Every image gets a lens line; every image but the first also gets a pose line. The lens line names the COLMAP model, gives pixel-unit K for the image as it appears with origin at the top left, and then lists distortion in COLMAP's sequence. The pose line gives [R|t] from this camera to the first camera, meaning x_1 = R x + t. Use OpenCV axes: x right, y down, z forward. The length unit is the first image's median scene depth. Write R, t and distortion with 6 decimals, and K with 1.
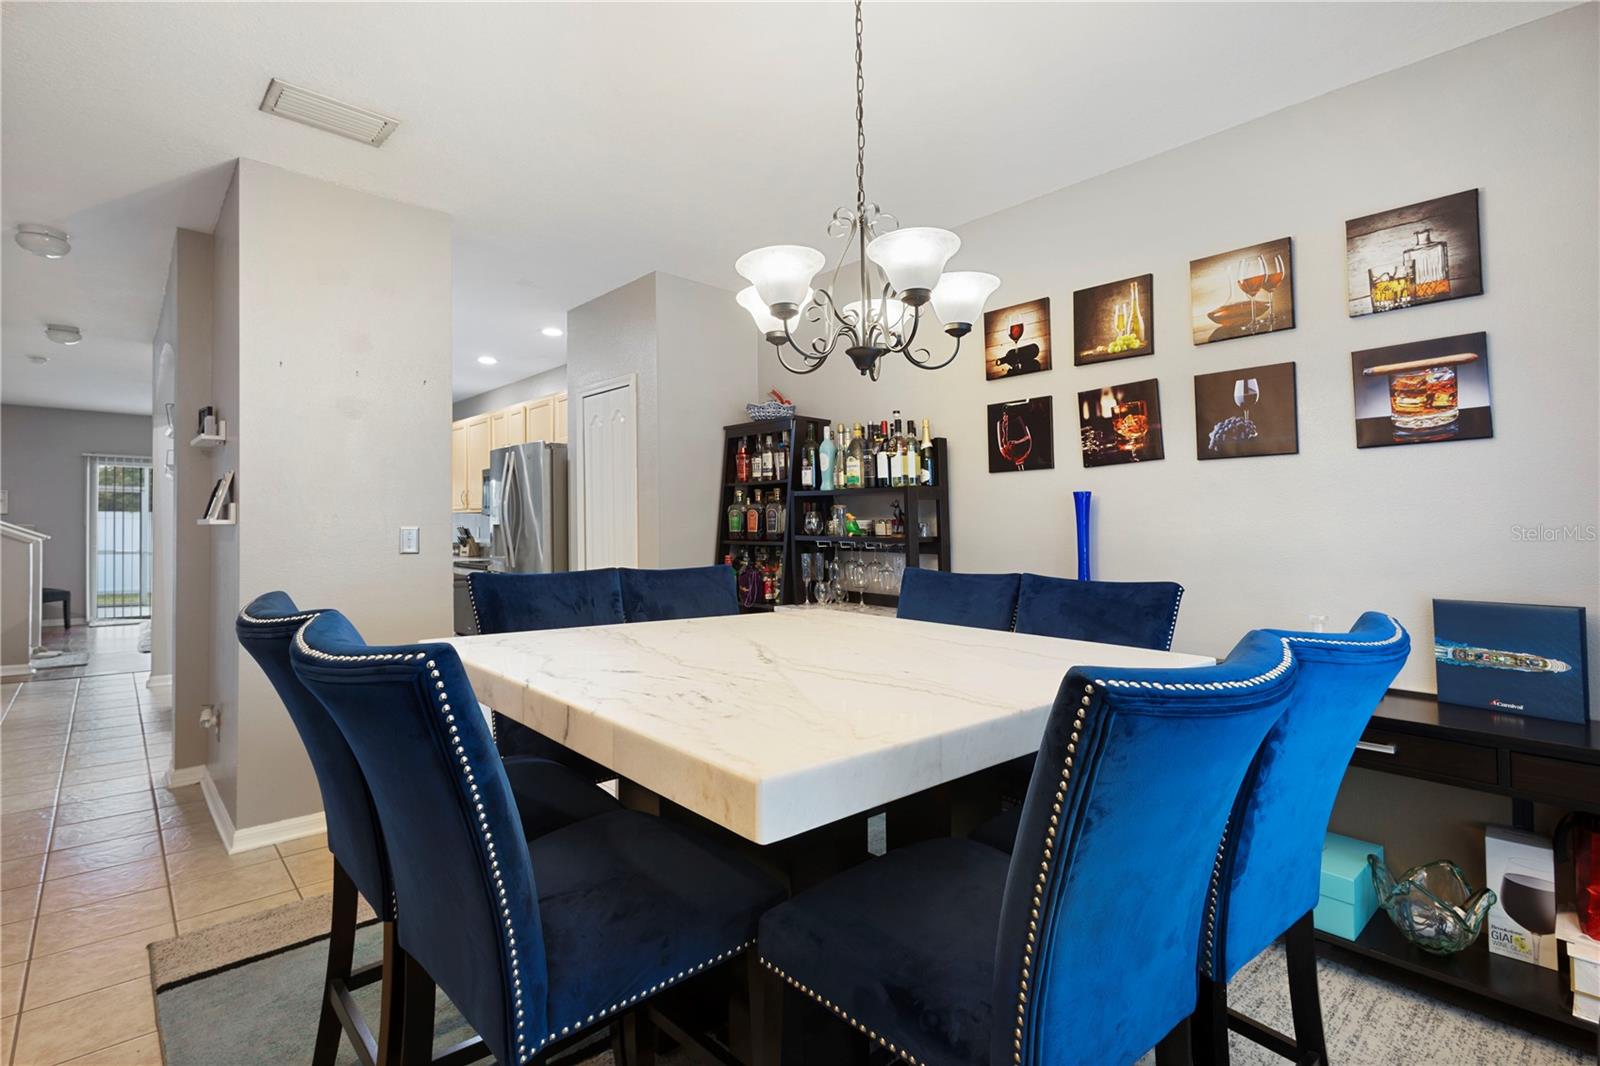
lens RADIAL K [[741.4, 0, 804.7], [0, 741.4, 515.4], [0, 0, 1]] dist [0.011312, -0.002611]
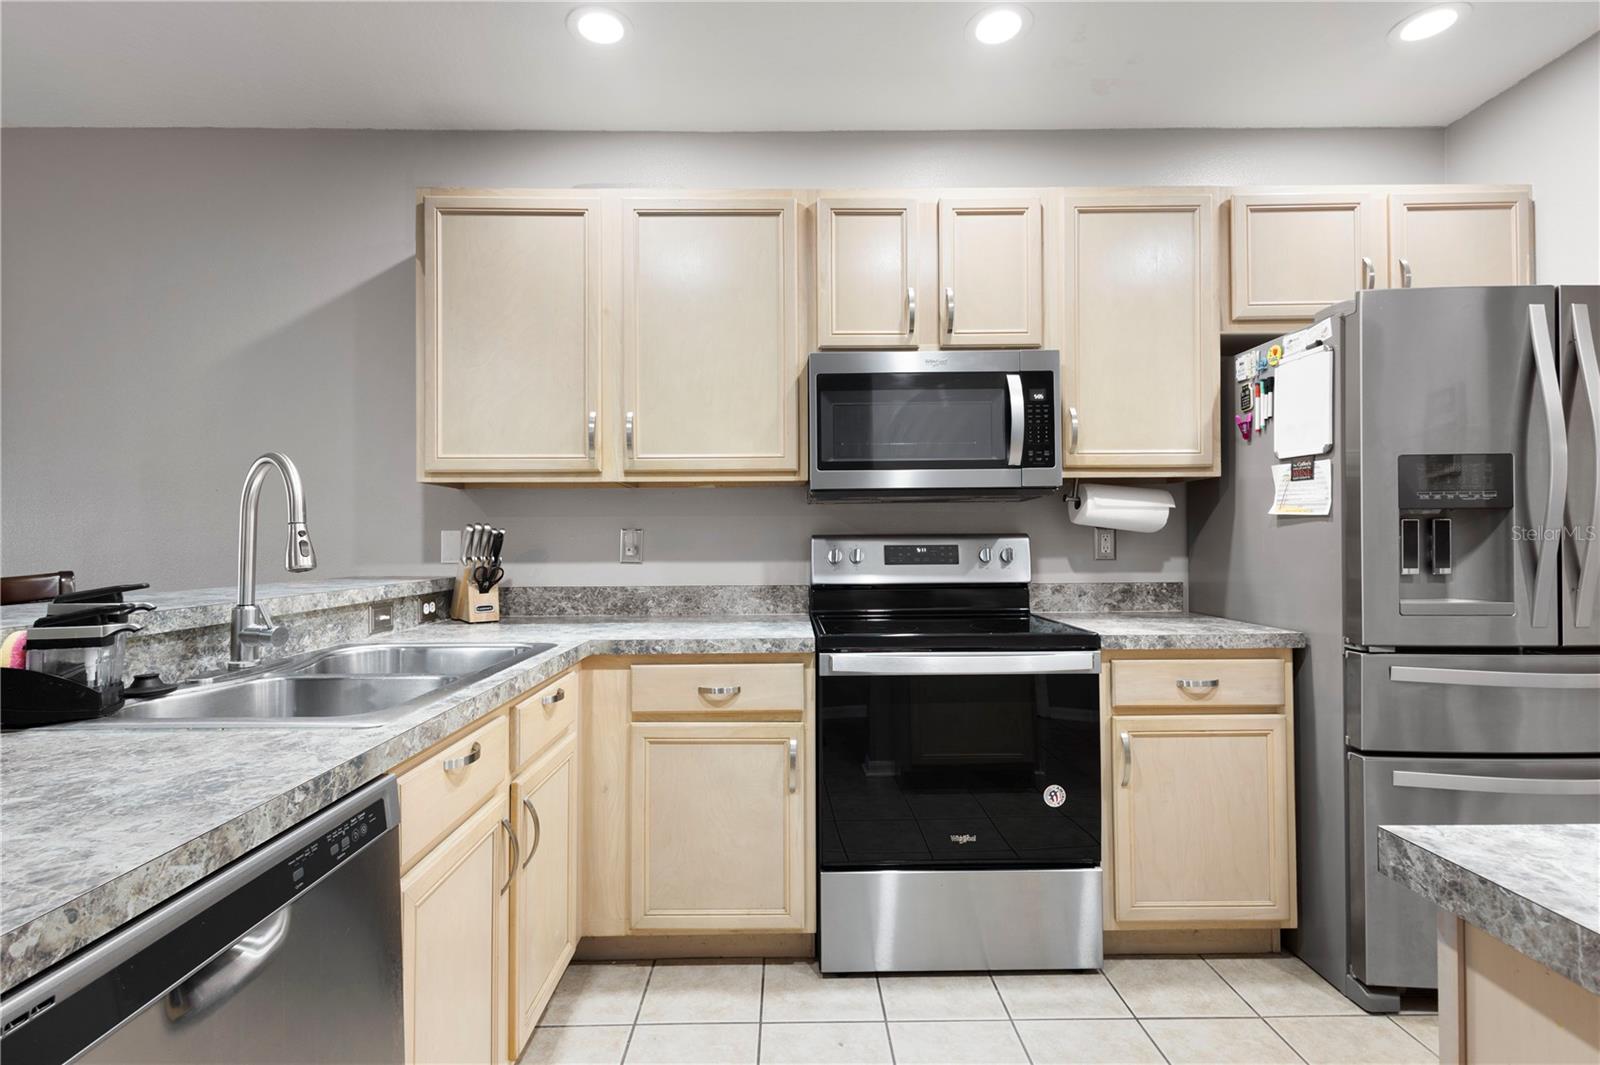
lens RADIAL K [[741.4, 0, 792.9], [0, 741.4, 501.2], [0, 0, 1]] dist [0.011312, -0.002611]
pose [[0.672046, 0.028979, 0.739943, -1.492204], [-0.000694, 0.999258, -0.038504, 0.039337], [-0.740509, 0.025362, 0.671567, 1.700523]]
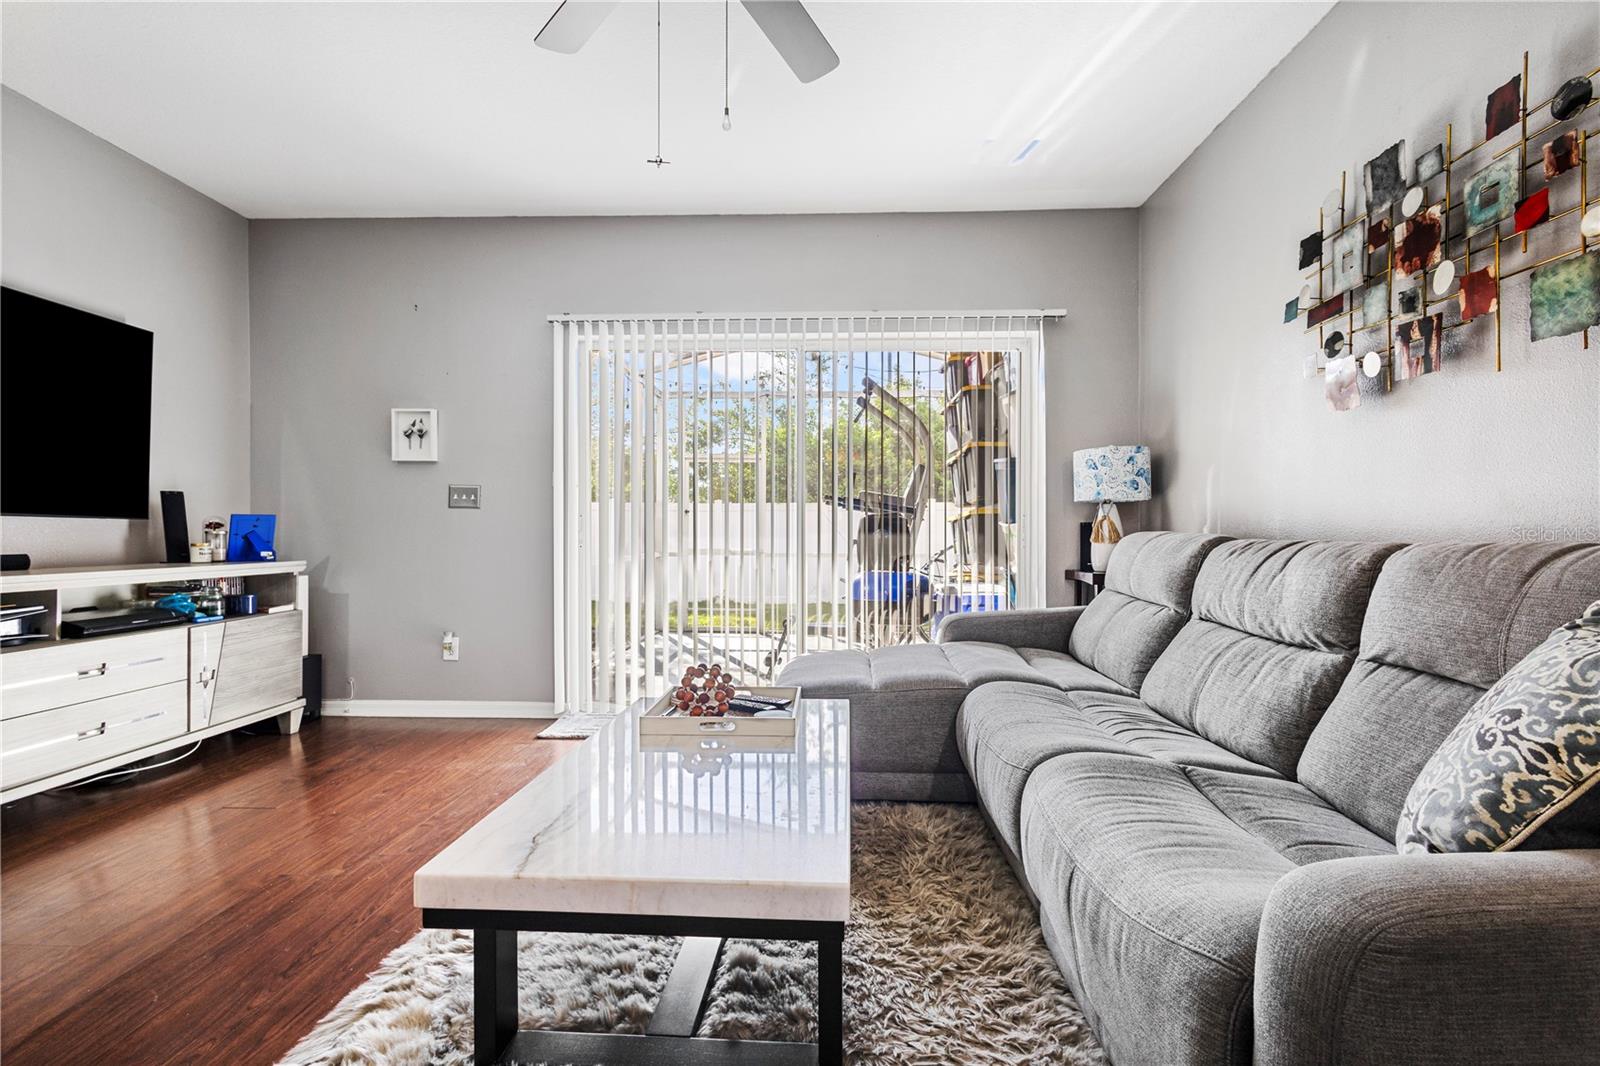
lens RADIAL K [[741.4, 0, 794.2], [0, 741.4, 538.1], [0, 0, 1]] dist [0.011312, -0.002611]
pose [[0.697749, 0.001696, -0.716341, -1.663858], [0.010724, 0.999860, 0.012814, 0.118608], [0.716262, -0.016623, 0.697633, 2.366958]]
